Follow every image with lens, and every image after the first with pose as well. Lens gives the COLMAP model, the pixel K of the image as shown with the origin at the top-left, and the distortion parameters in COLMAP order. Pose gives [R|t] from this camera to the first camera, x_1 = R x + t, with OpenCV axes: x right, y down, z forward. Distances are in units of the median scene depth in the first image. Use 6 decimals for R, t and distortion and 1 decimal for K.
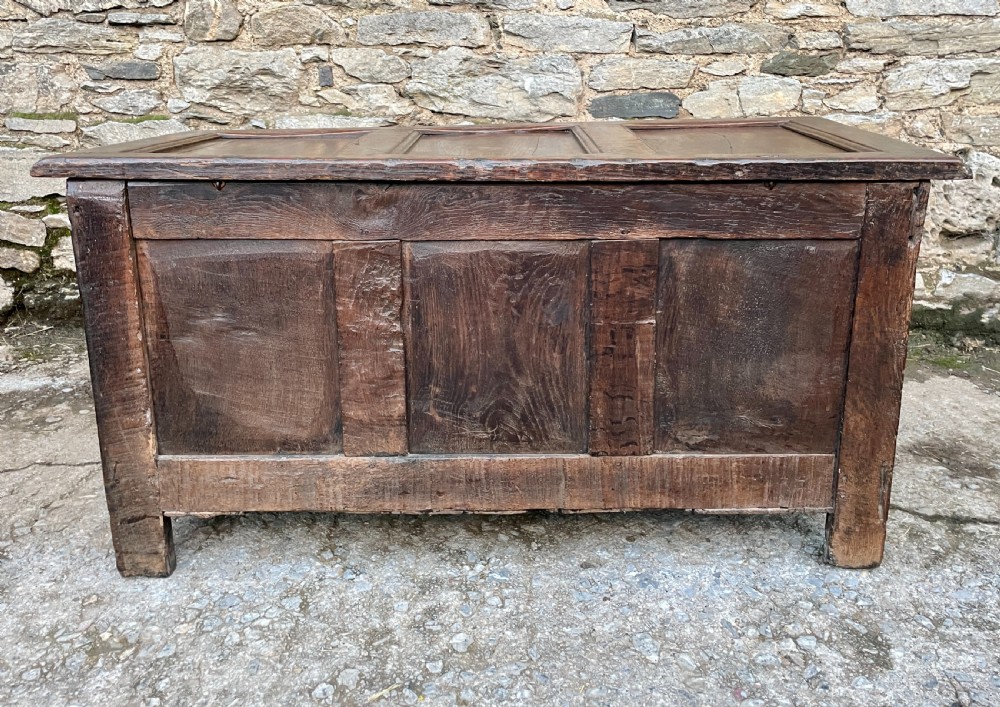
lens RADIAL K [[852.5, 0, 475.6], [0, 852.5, 280.4], [0, 0, 1]] dist [0.091058, -0.124910]
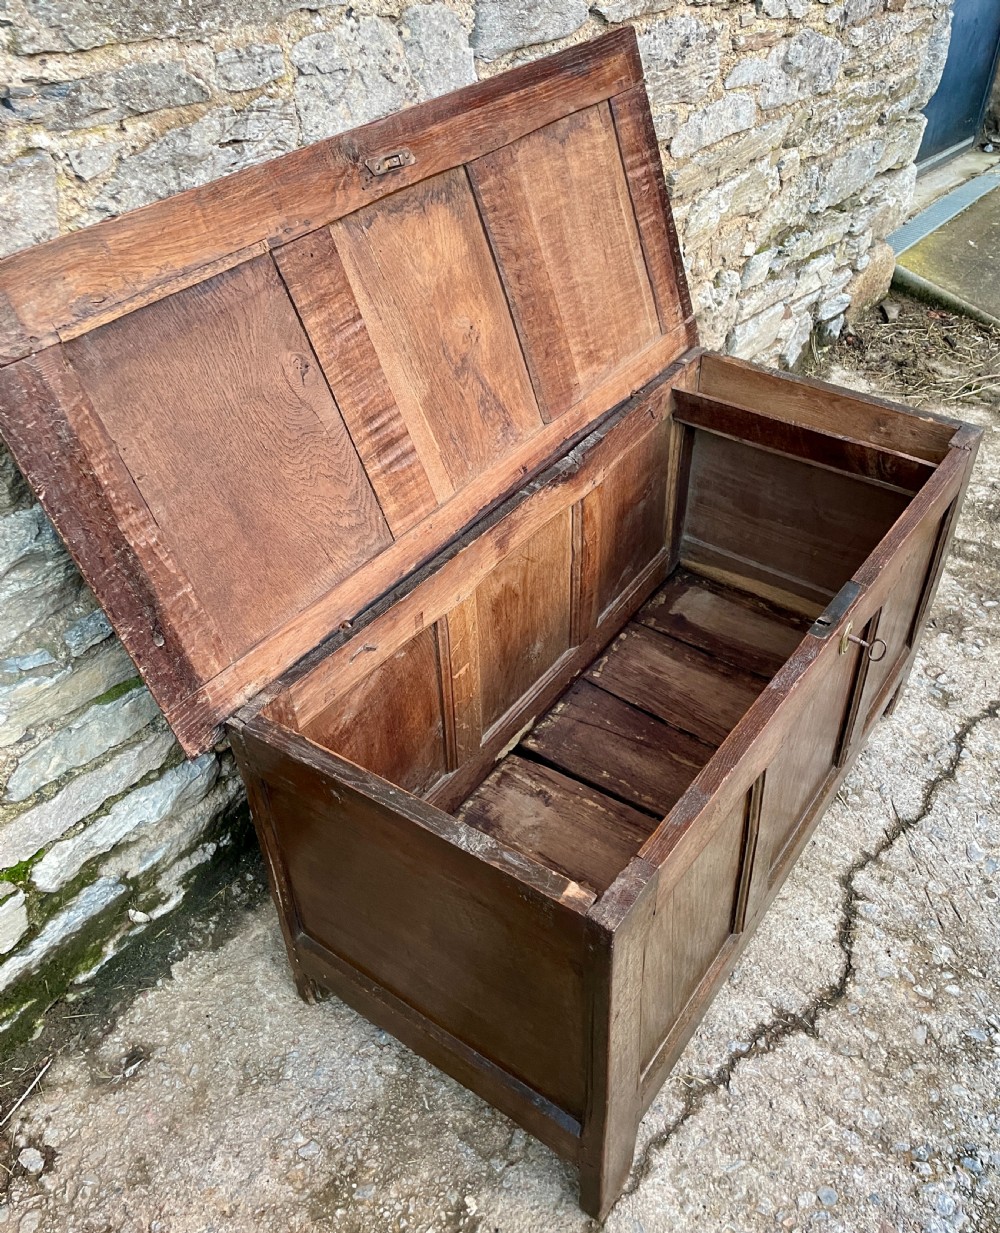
lens RADIAL K [[1043.3, 0, 522.3], [0, 1043.3, 566.1], [0, 0, 1]] dist [0.088352, -0.121107]
pose [[0.538600, -0.491771, 0.684157, -0.492433], [0.192634, 0.862362, 0.468214, -0.456693], [-0.820245, -0.120389, 0.559200, 0.505960]]
